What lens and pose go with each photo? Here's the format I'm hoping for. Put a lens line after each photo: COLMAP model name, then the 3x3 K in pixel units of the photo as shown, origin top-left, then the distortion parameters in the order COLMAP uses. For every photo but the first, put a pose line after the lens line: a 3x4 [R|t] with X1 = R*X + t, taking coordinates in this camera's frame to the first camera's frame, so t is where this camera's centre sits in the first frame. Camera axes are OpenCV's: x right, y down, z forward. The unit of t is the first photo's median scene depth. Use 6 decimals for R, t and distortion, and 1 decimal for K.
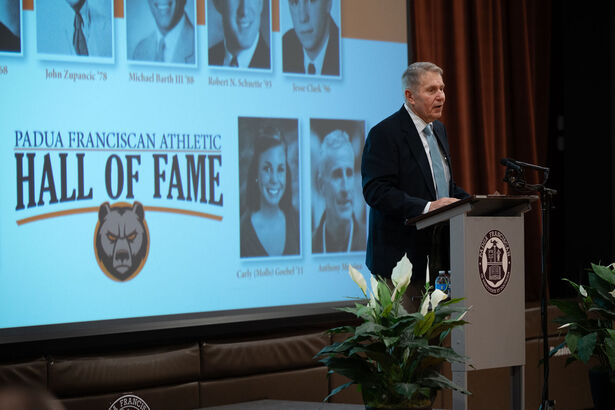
lens RADIAL K [[2264.6, 0, 304.4], [0, 2264.6, 206.4], [0, 0, 1]] dist [-0.076309, 0.000000]
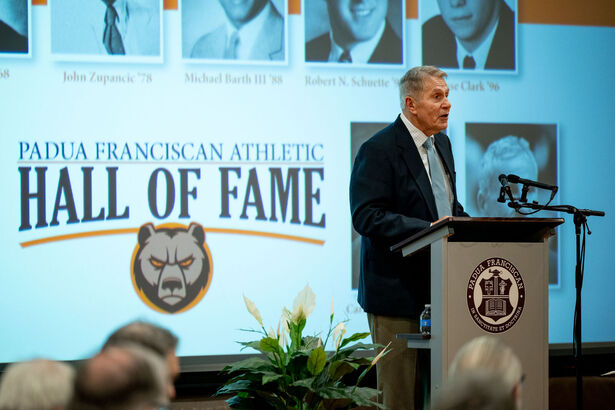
lens RADIAL K [[3510.4, 0, 309.4], [0, 3510.4, 204.5], [0, 0, 1]] dist [0.068043, 0.000000]
pose [[0.950462, 0.005026, -0.310799, 0.377004], [-0.006978, 0.999962, -0.005169, -0.002172], [0.310761, 0.007081, 0.950462, -0.255385]]
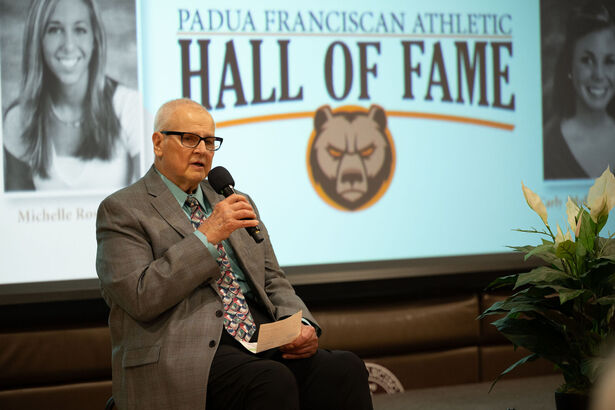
lens RADIAL K [[2500.2, 0, 307.7], [0, 2500.2, 205.6], [0, 0, 1]] dist [-0.105749, 0.000000]
pose [[0.959087, -0.001622, -0.283107, 0.134232], [0.008795, 0.999672, 0.024068, 0.010953], [0.282975, -0.025573, 0.958786, 0.202860]]
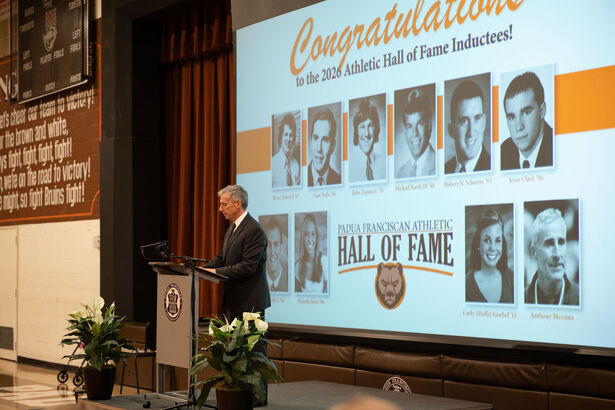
lens RADIAL K [[1217.4, 0, 309.7], [0, 1217.4, 210.8], [0, 0, 1]] dist [-0.002167, 0.000000]
pose [[-0.358479, -0.023716, -0.933236, 0.779200], [0.004523, 0.999621, -0.027141, -0.015948], [0.933527, -0.013951, -0.358236, 1.239116]]
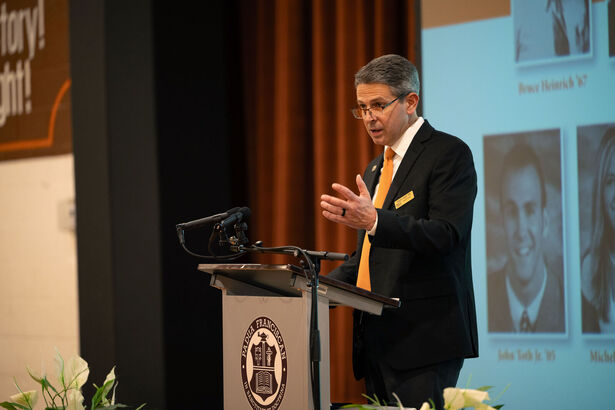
lens RADIAL K [[3224.1, 0, 307.6], [0, 3224.1, 205.1], [0, 0, 1]] dist [0.135324, 0.000000]
pose [[-0.449330, 0.010946, -0.893299, 0.790226], [0.030195, 0.999540, -0.002940, -0.016214], [0.892856, -0.028294, -0.449453, 1.247267]]
